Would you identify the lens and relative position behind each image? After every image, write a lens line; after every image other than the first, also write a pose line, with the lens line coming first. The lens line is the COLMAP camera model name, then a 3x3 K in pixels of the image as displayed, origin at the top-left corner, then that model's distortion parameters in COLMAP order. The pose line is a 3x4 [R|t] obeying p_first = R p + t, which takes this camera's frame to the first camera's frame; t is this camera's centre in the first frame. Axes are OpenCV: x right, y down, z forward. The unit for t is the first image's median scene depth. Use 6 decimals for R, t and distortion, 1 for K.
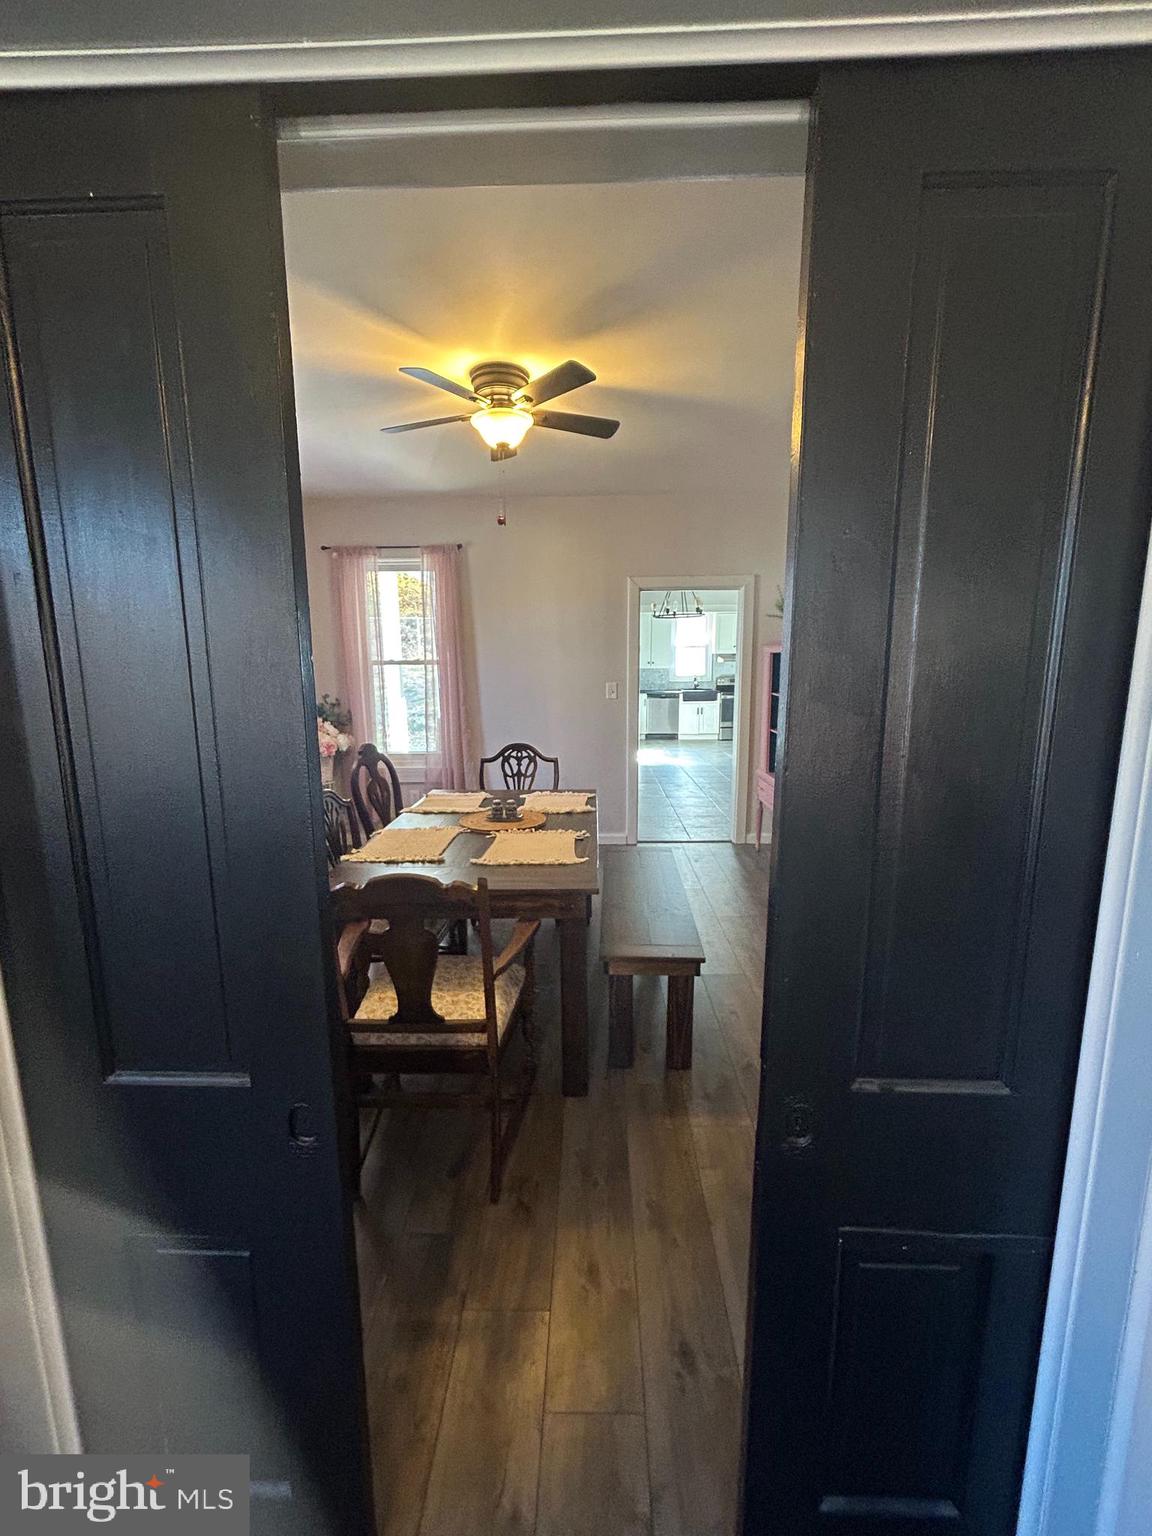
lens RADIAL K [[650.6, 0, 573.4], [0, 650.6, 775.2], [0, 0, 1]] dist [-0.004242, 0.000680]
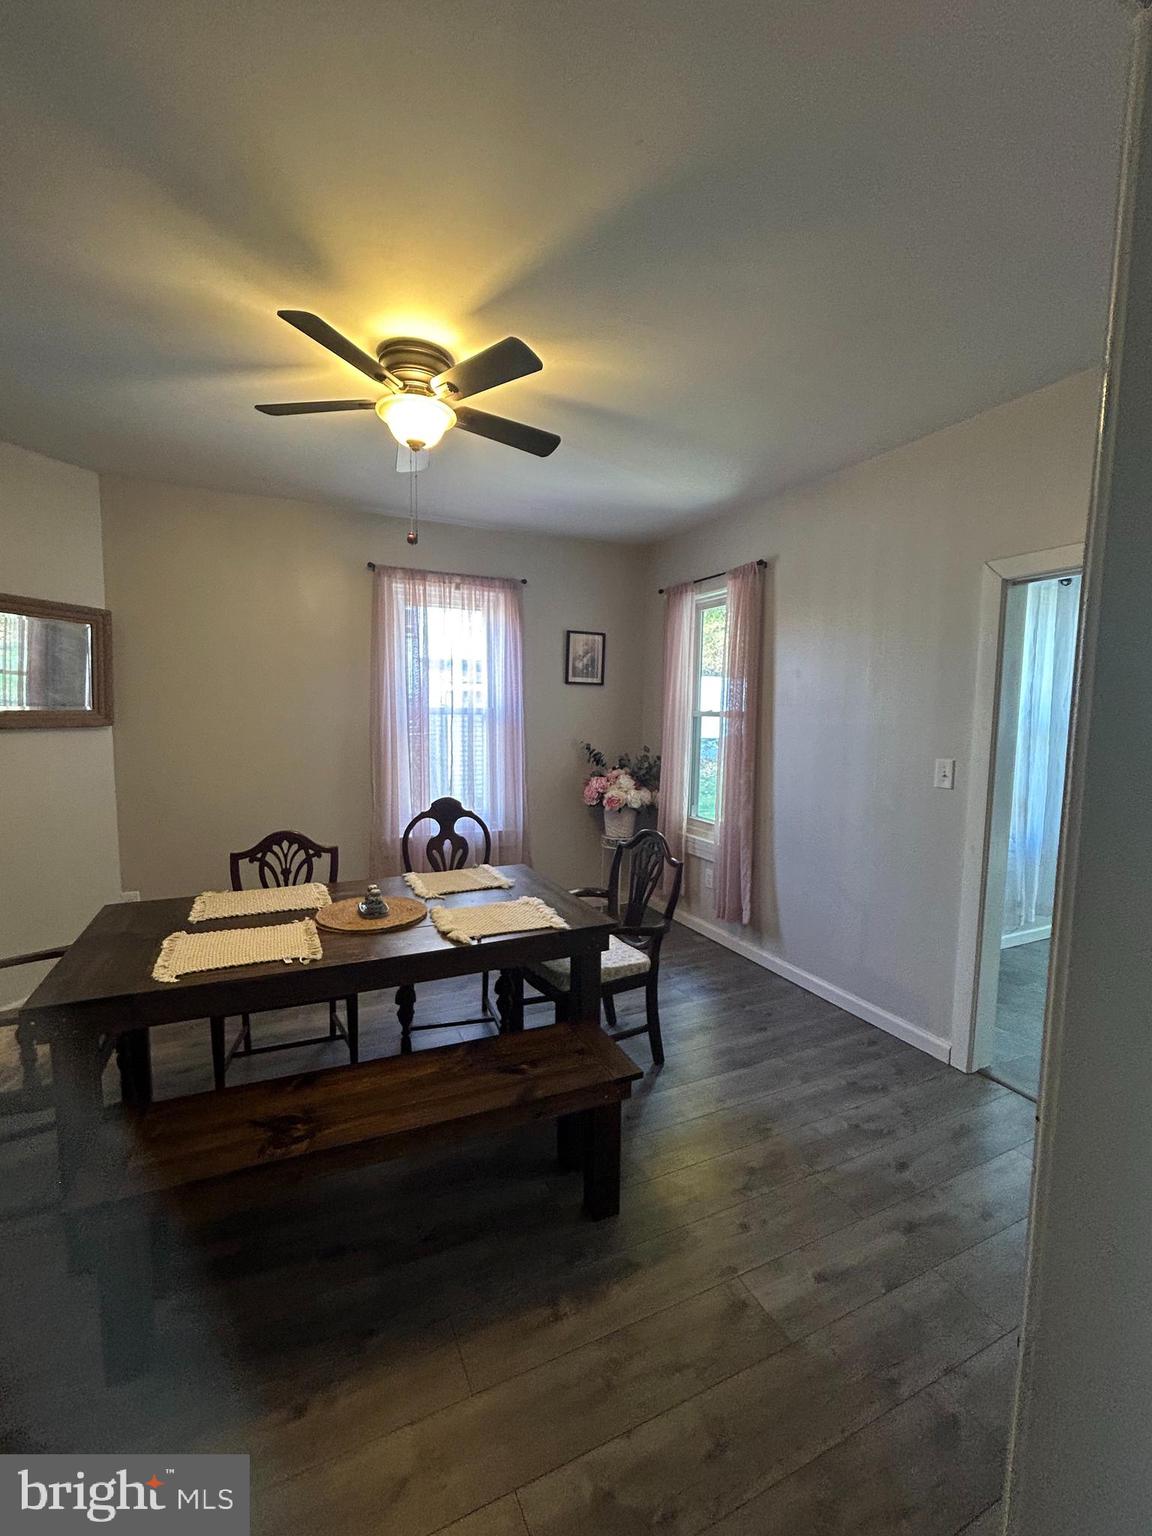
lens RADIAL K [[650.6, 0, 579.4], [0, 650.6, 767.0], [0, 0, 1]] dist [-0.004242, 0.000680]
pose [[0.460973, 0.095818, -0.882226, 0.493735], [-0.169443, 0.985367, 0.018484, -0.116223], [0.871087, 0.140967, 0.470463, 0.588535]]
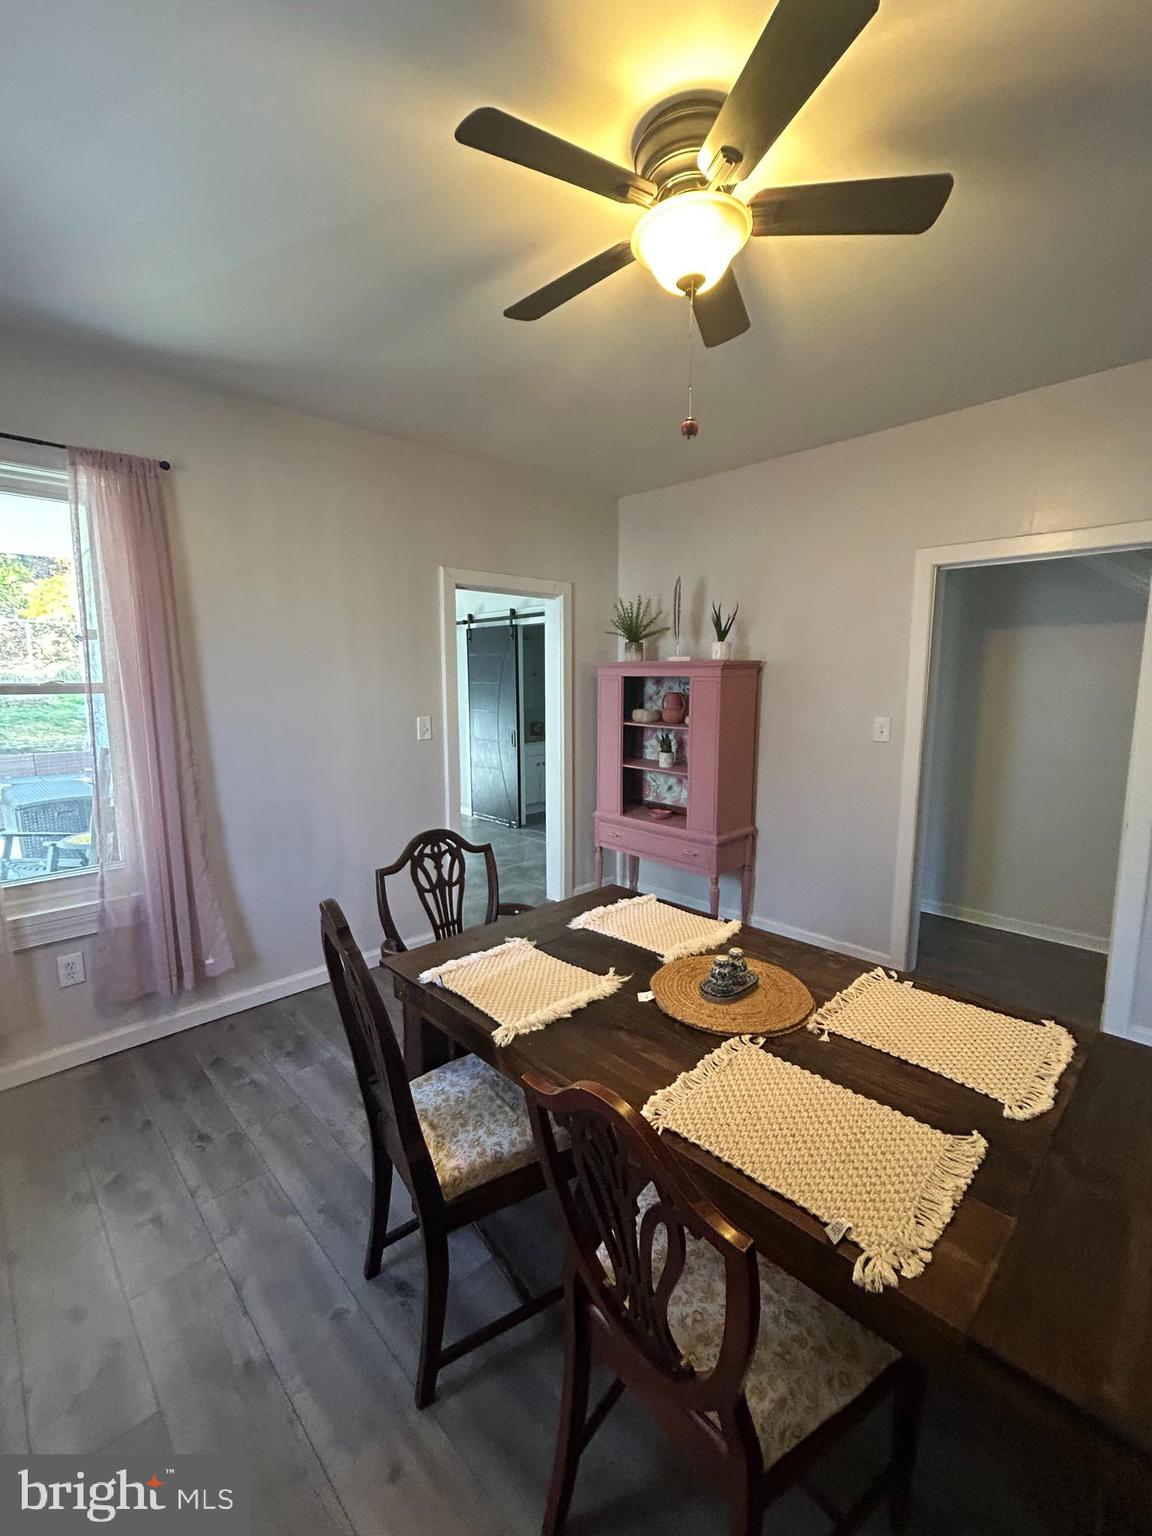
lens RADIAL K [[650.6, 0, 573.8], [0, 650.6, 775.6], [0, 0, 1]] dist [-0.004242, 0.000680]
pose [[0.700062, -0.100163, 0.707022, -0.399148], [0.118839, 0.992648, 0.022958, -0.095845], [-0.704124, 0.067949, 0.706819, 0.500882]]
